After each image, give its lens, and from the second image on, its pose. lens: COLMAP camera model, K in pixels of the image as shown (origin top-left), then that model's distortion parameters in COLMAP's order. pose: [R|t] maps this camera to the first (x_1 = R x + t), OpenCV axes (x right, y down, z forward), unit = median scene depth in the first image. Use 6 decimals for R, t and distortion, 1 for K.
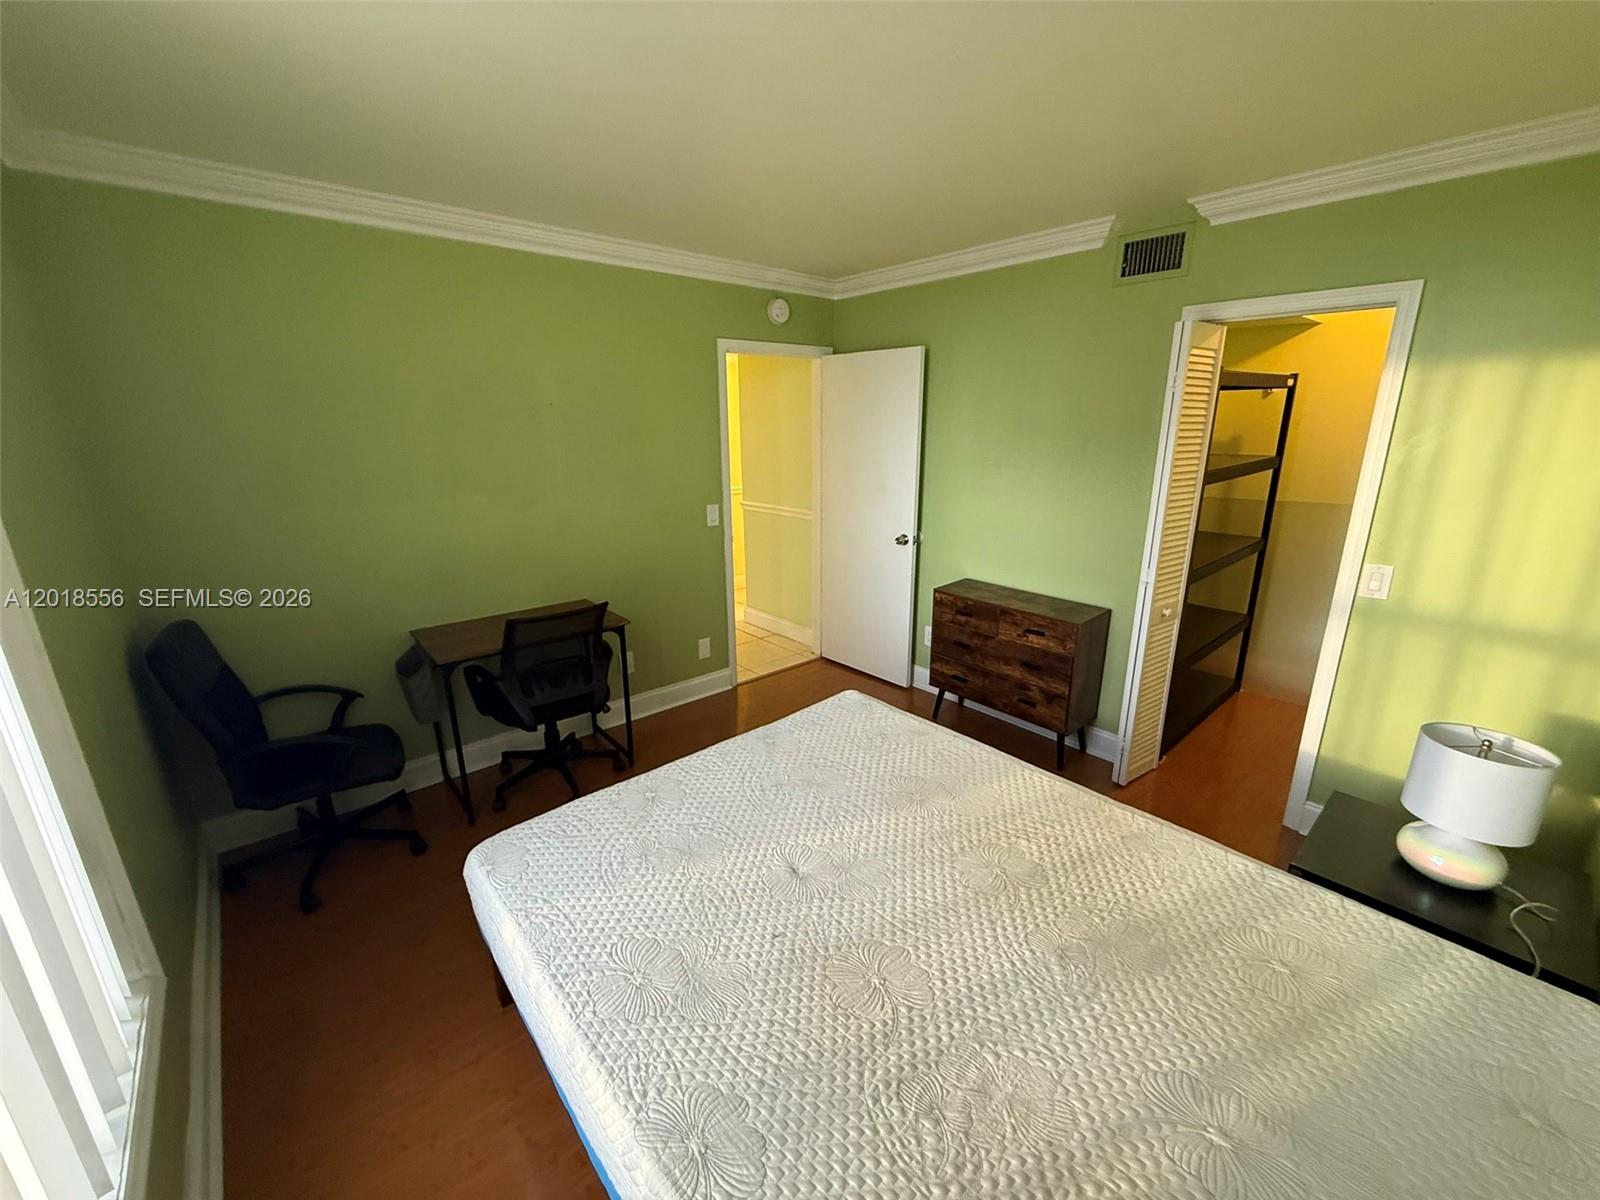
lens RADIAL K [[638.4, 0, 797.6], [0, 638.4, 597.6], [0, 0, 1]] dist [0.000172, -0.000522]
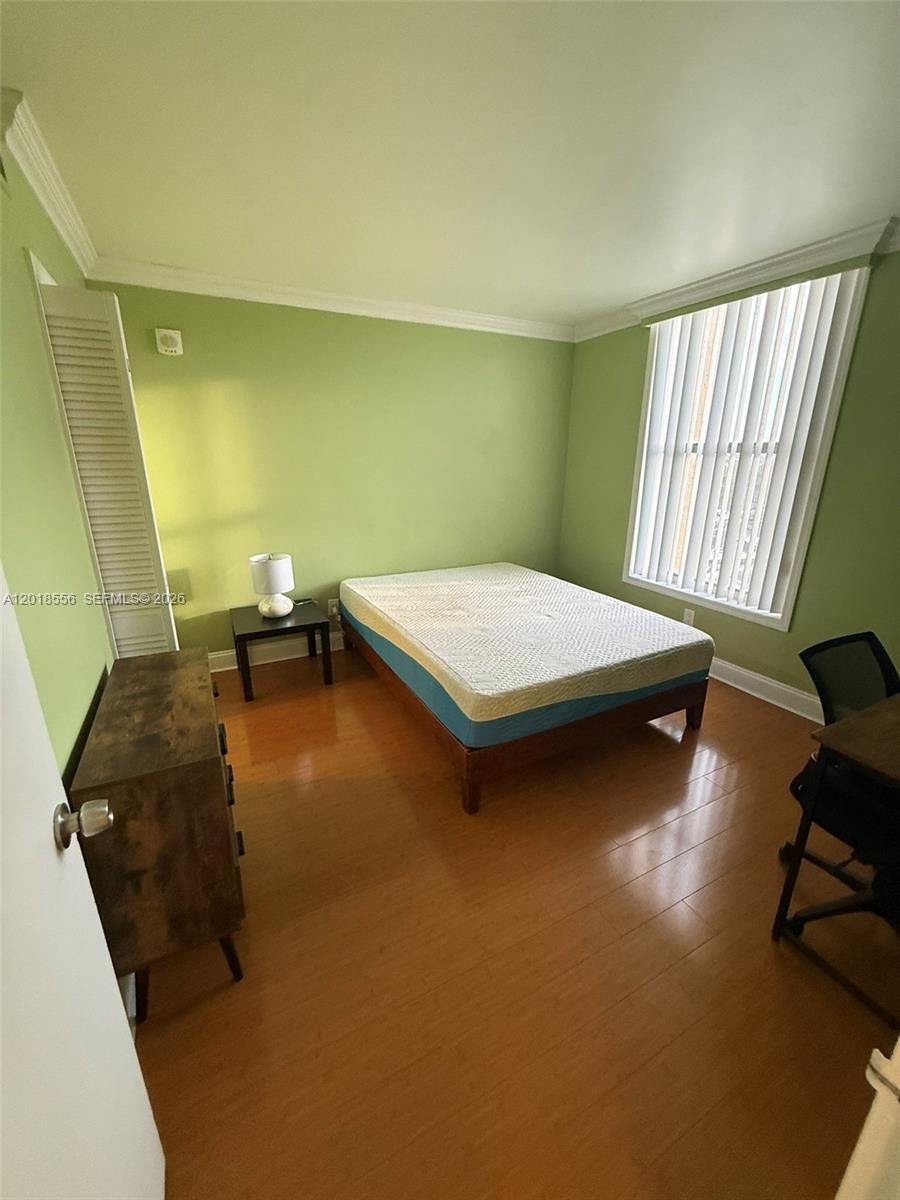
lens RADIAL K [[478.8, 0, 452.7], [0, 478.8, 598.8], [0, 0, 1]] dist [0.000172, -0.000522]
pose [[-0.969641, -0.060363, 0.236966, -0.046132], [0.078817, 0.840189, 0.536535, -0.299457], [-0.231483, 0.538923, -0.809924, 1.196034]]
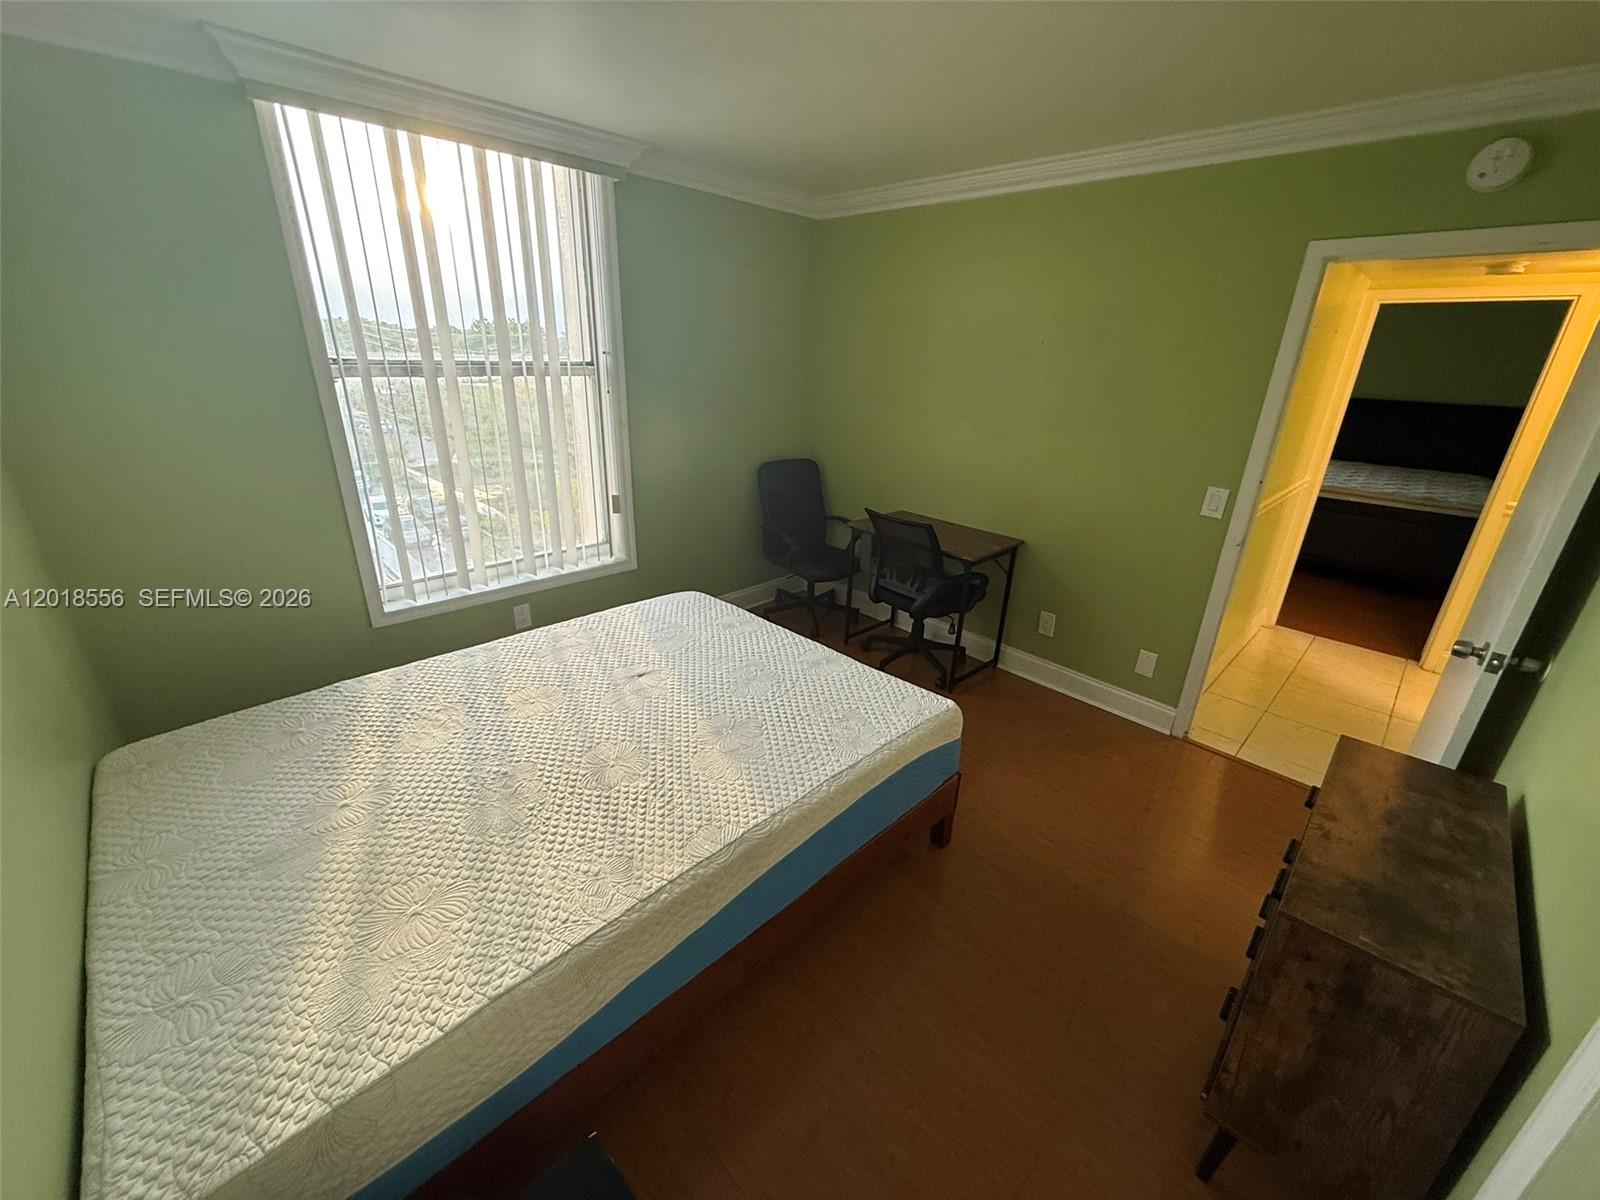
lens RADIAL K [[638.4, 0, 797.6], [0, 638.4, 597.6], [0, 0, 1]] dist [0.000172, -0.000522]
pose [[0.059643, 0.372416, -0.926148, 0.600349], [-0.301308, 0.891240, 0.338975, -0.148094], [0.951660, 0.258838, 0.165368, 0.498900]]
